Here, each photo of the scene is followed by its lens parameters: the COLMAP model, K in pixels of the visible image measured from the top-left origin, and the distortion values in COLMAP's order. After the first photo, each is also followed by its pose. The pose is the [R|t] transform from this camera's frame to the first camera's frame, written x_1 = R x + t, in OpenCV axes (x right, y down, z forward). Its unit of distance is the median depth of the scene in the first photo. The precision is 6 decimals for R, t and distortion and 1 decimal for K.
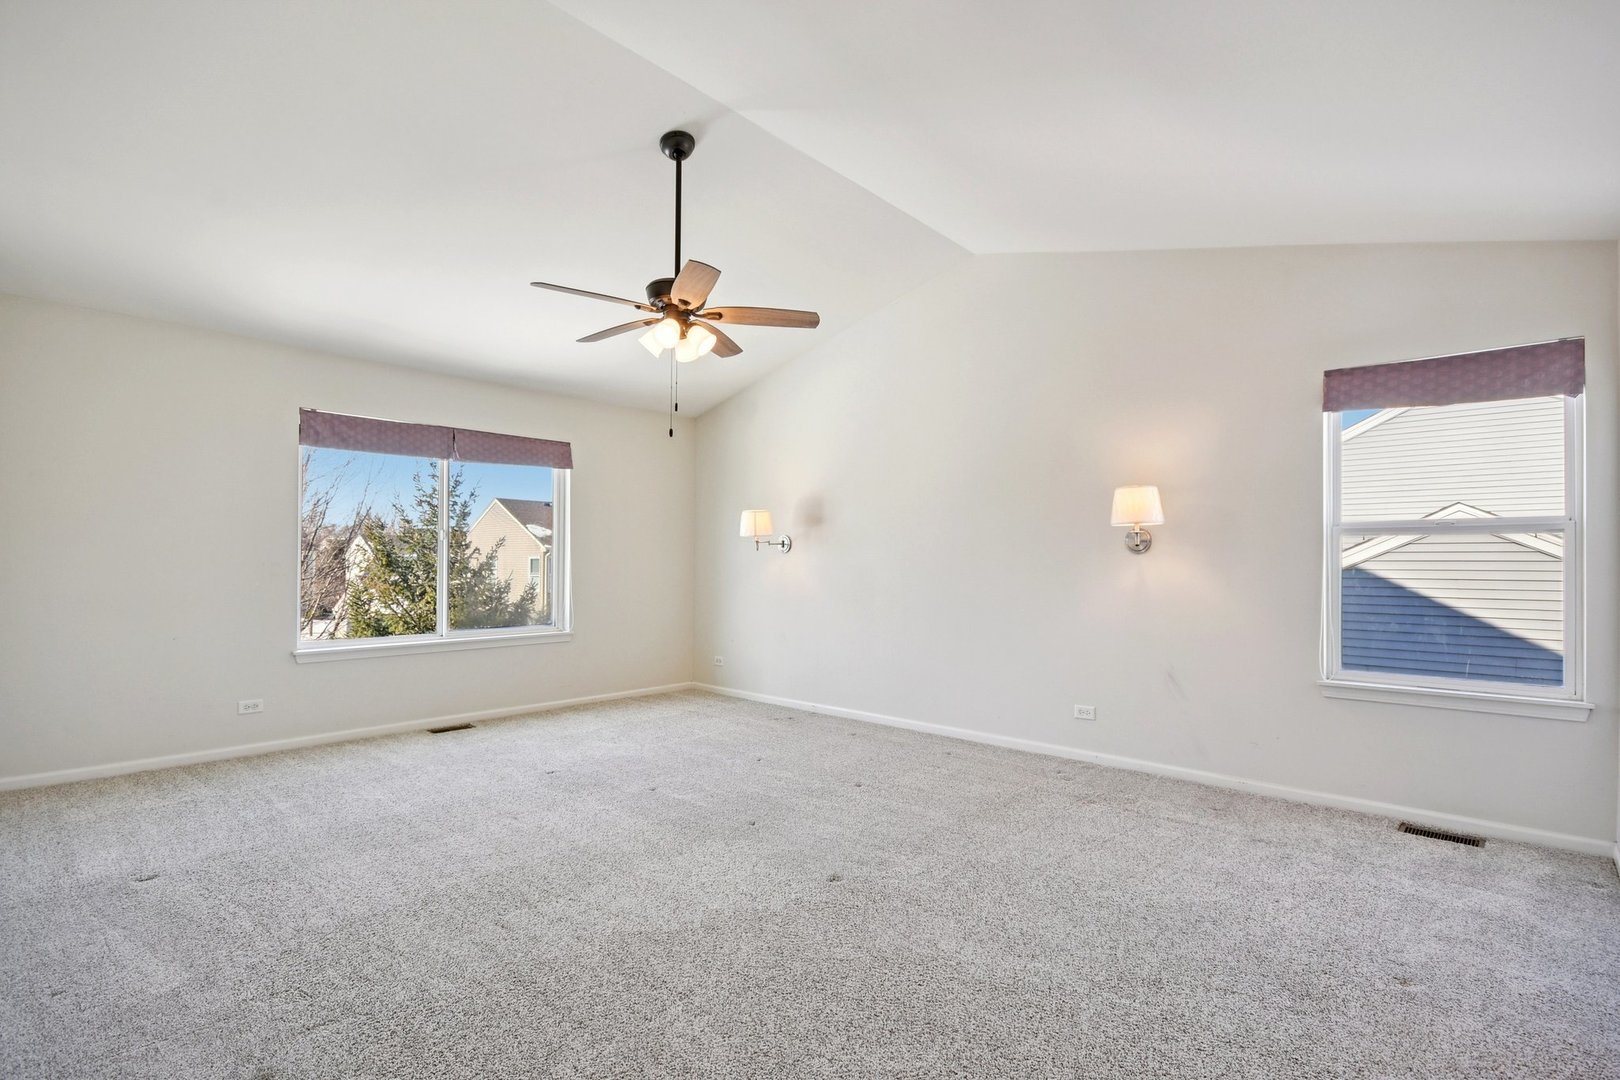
lens RADIAL K [[756.0, 0, 809.3], [0, 756.0, 559.6], [0, 0, 1]] dist [-0.000746, 0.000242]
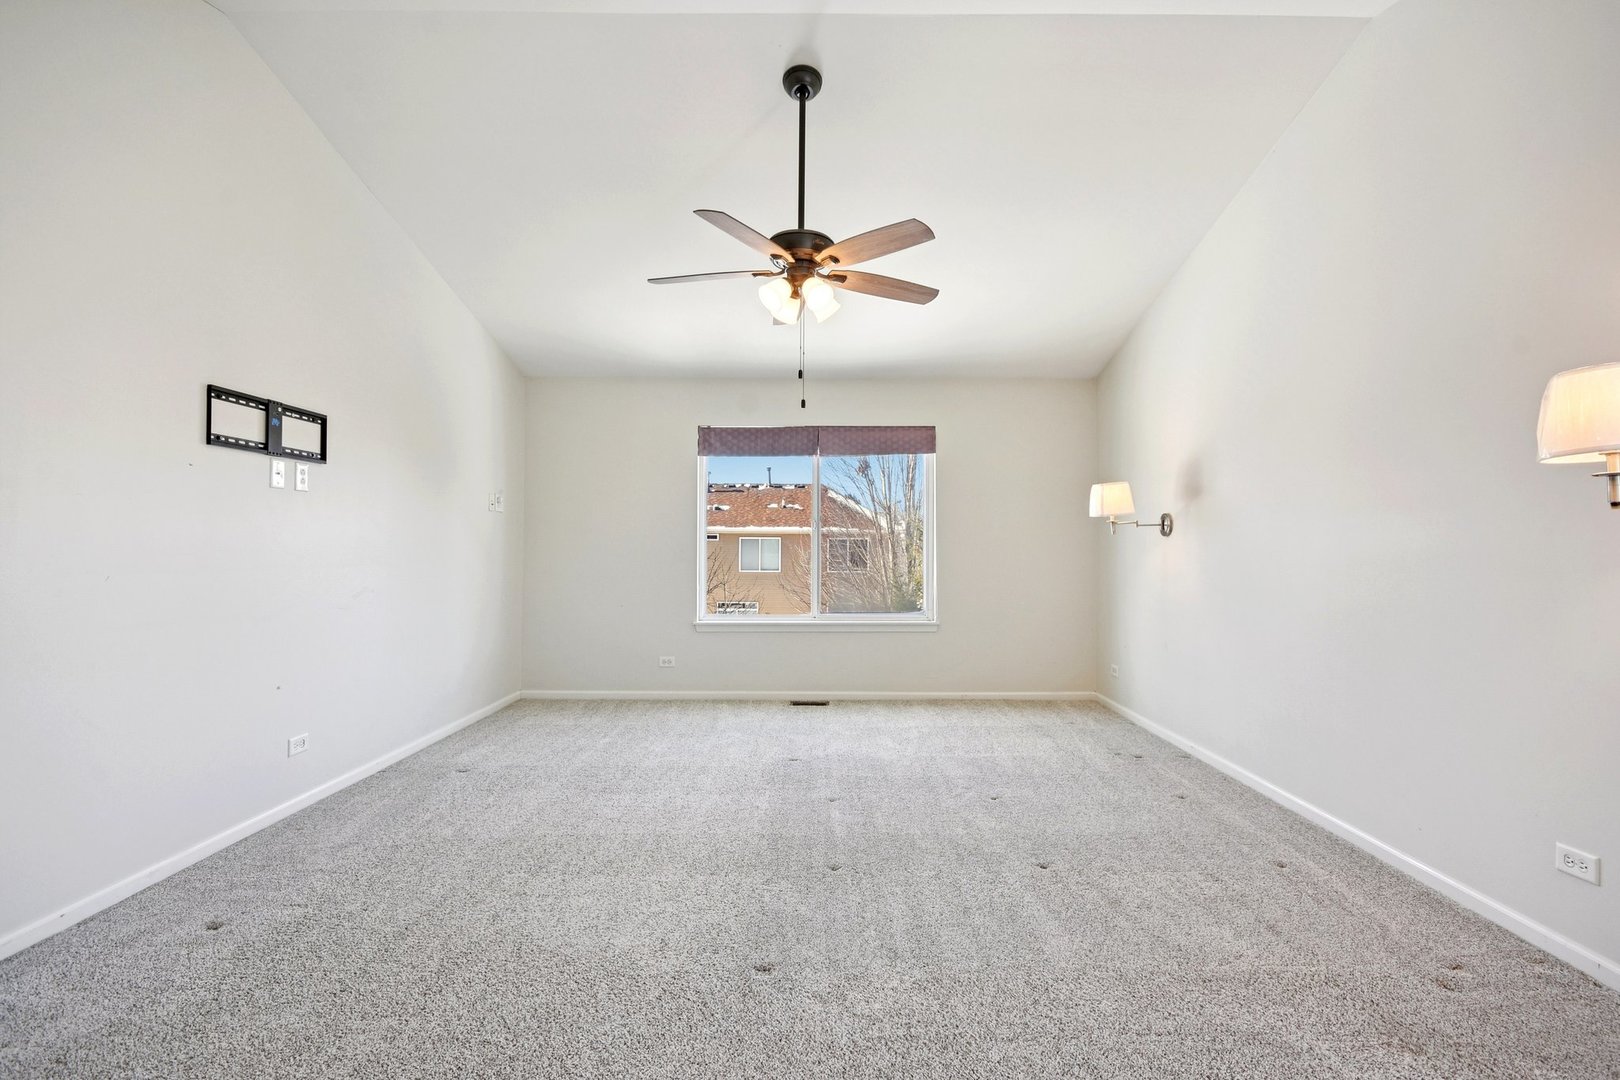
lens RADIAL K [[744.5, 0, 810.0], [0, 744.5, 540.0], [0, 0, 1]] dist [0.004287, -0.006580]
pose [[0.676138, -0.012787, -0.736664, 0.381153], [0.003815, 0.999897, -0.013855, 0.004911], [0.736765, 0.006558, 0.676117, 0.330961]]
